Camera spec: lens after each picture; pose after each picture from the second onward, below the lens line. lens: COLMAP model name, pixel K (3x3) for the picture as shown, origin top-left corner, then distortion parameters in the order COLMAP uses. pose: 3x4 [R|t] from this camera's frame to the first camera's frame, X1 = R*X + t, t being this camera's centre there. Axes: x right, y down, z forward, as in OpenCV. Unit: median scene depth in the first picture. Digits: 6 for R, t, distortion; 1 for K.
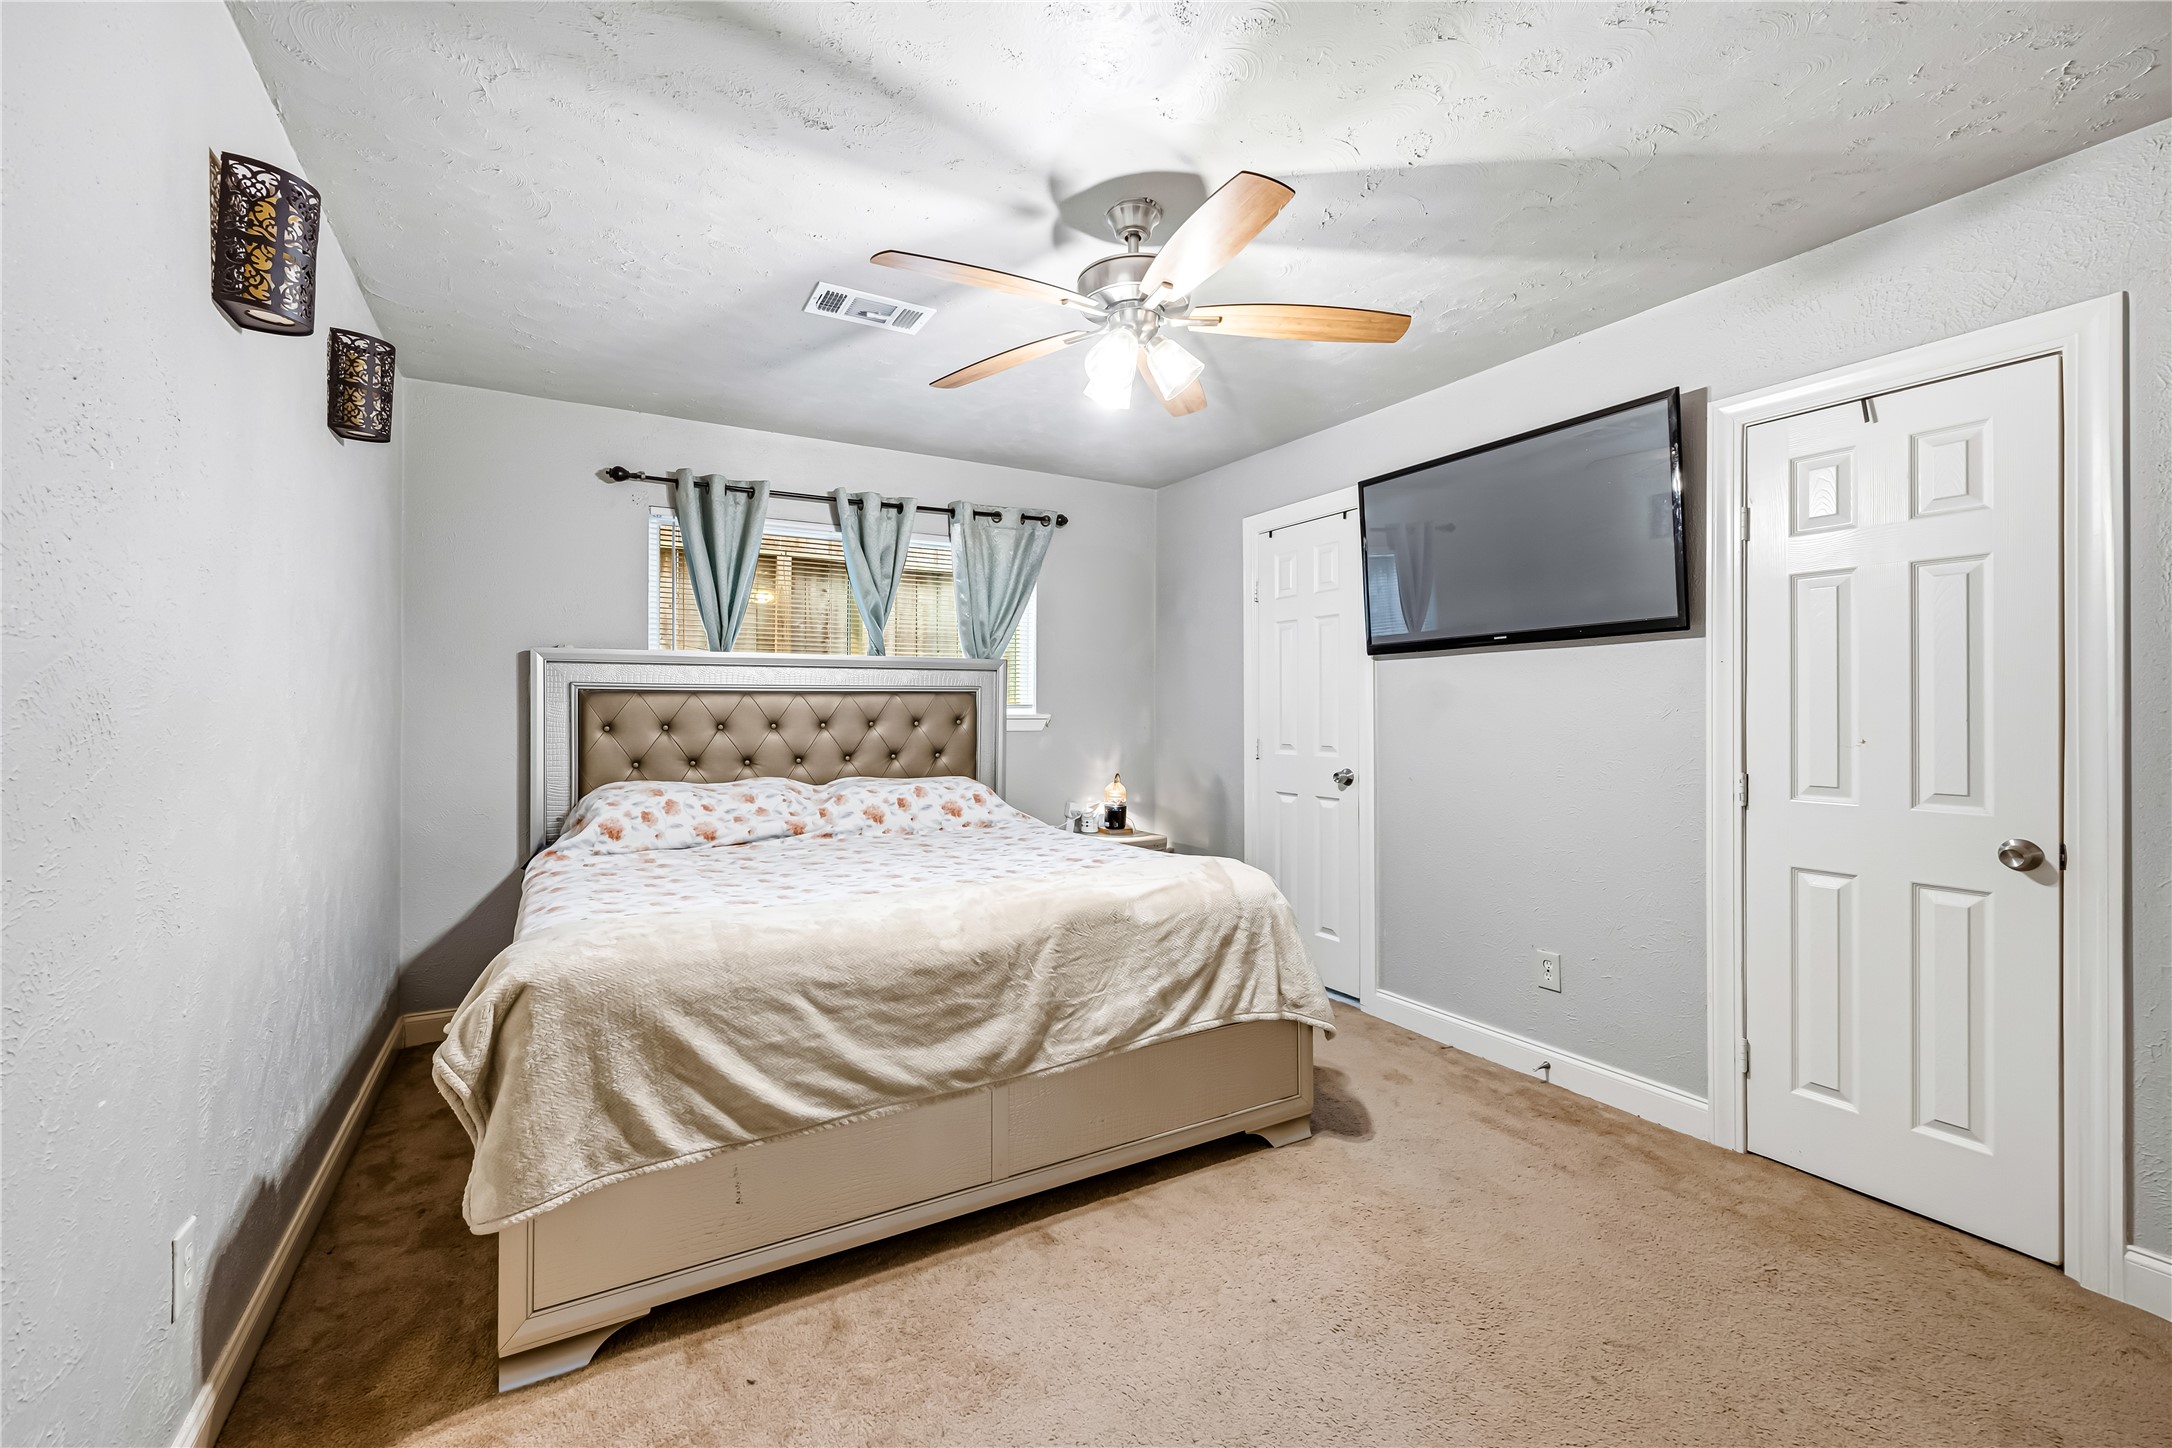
lens RADIAL K [[875.1, 0, 1065.8], [0, 875.1, 709.8], [0, 0, 1]] dist [-0.002376, -0.000468]
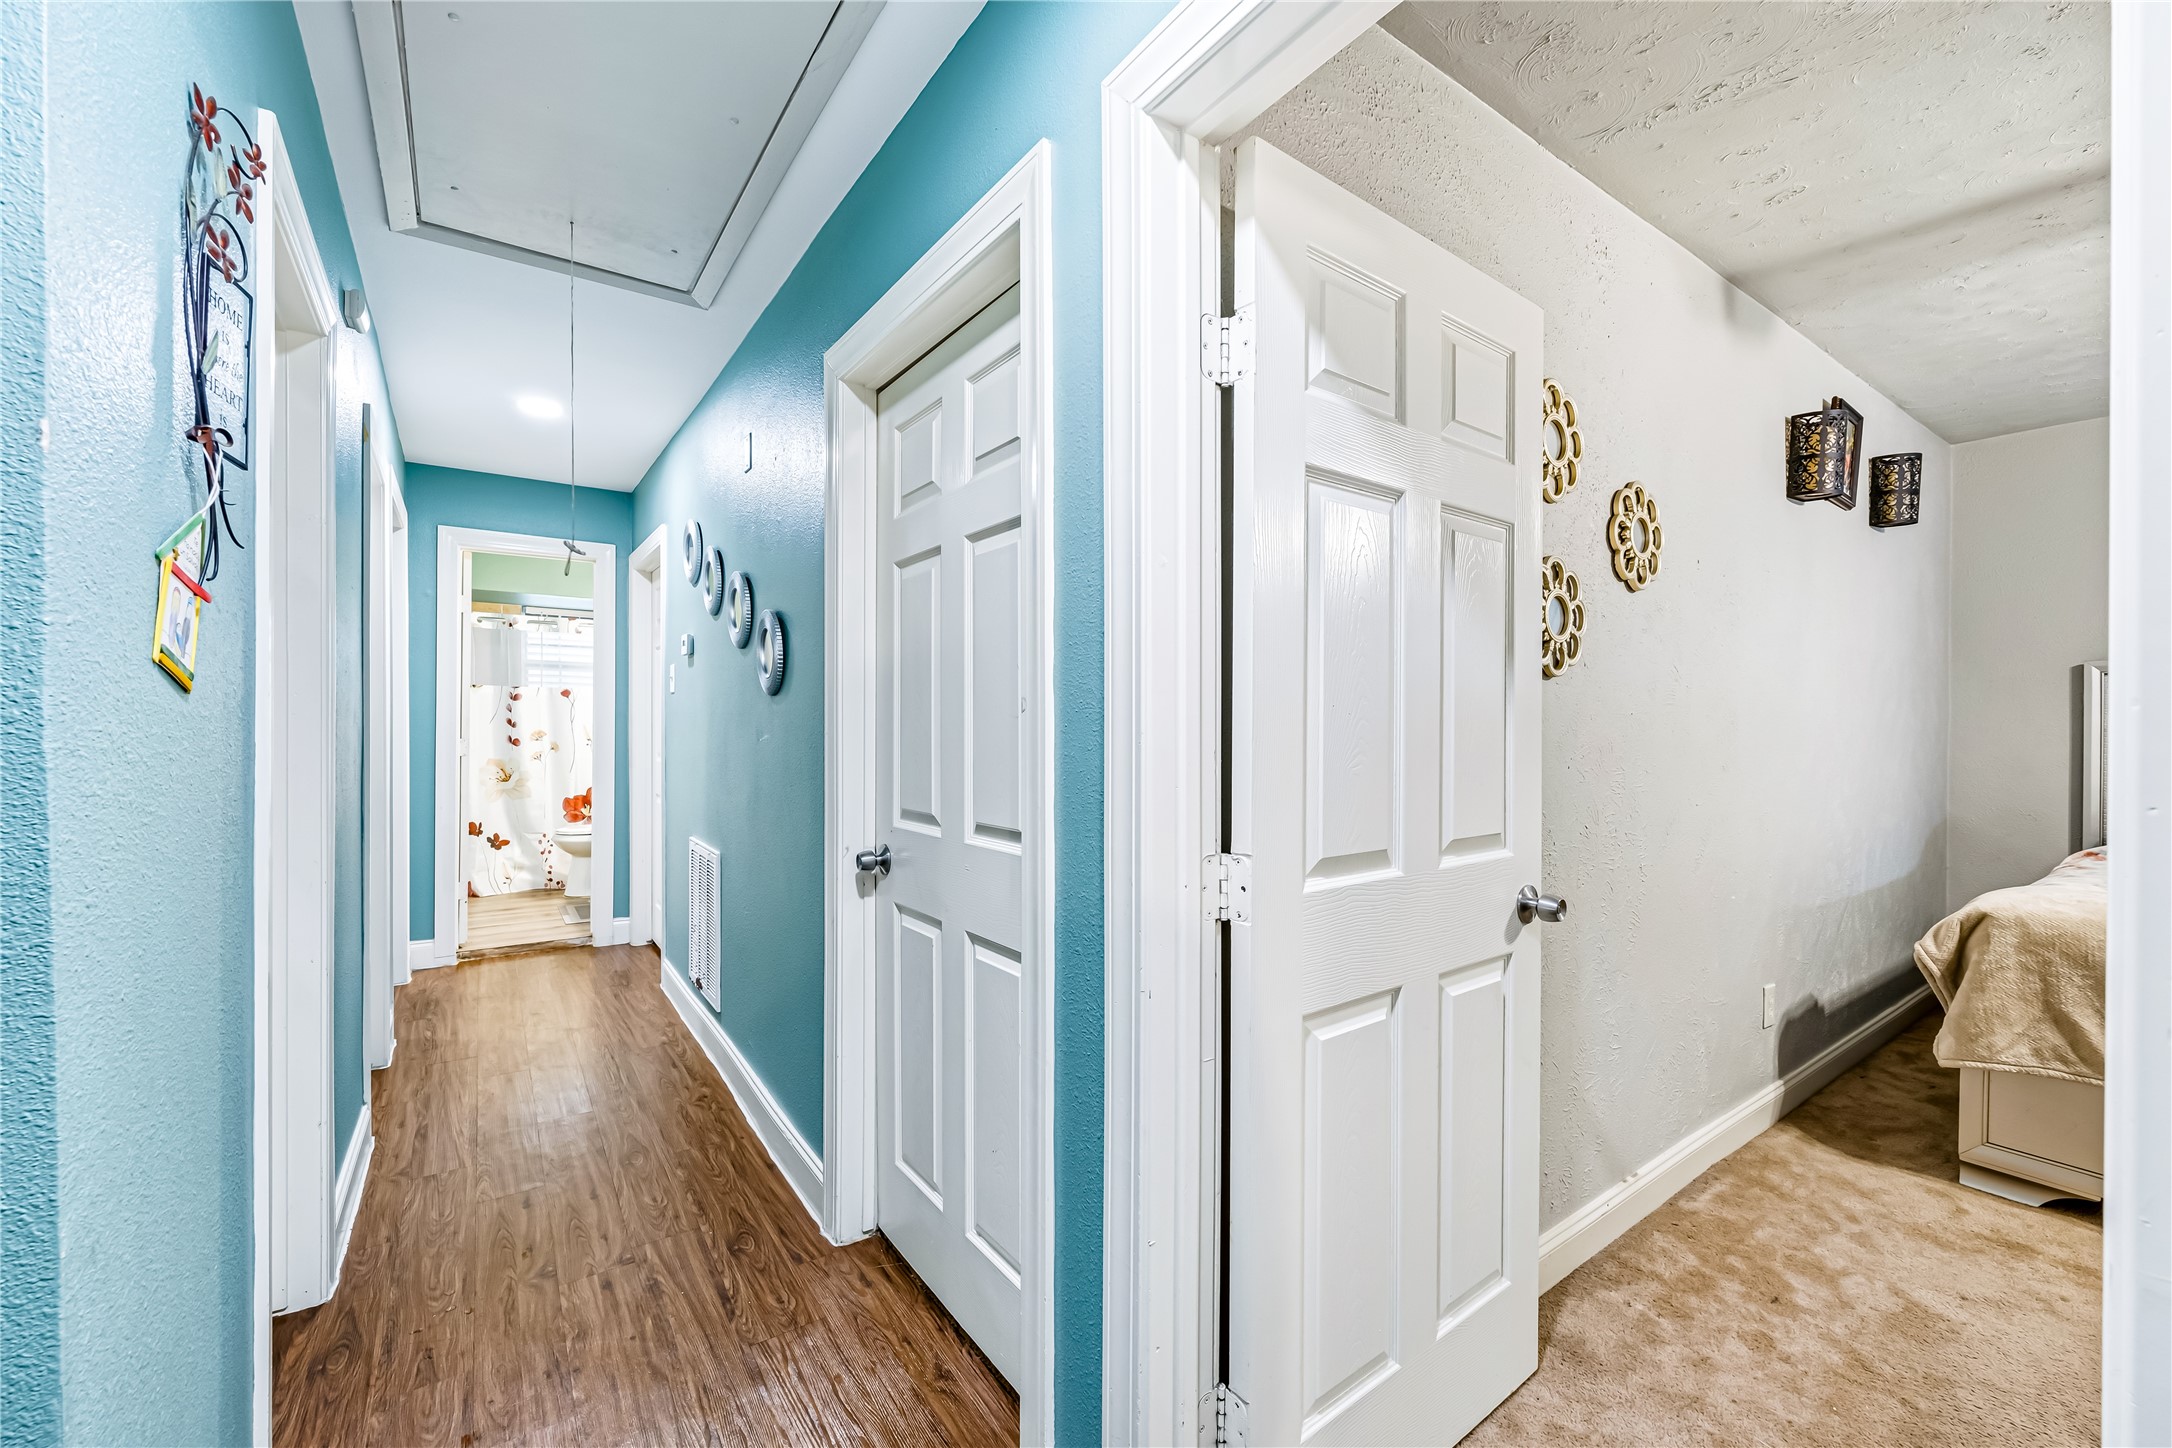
lens RADIAL K [[875.1, 0, 1071.5], [0, 875.1, 720.9], [0, 0, 1]] dist [-0.002376, -0.000468]
pose [[0.077763, 0.001895, -0.996970, 0.685624], [-0.001929, 0.999997, 0.001750, 0.001411], [0.996970, 0.001787, 0.077766, -0.598976]]
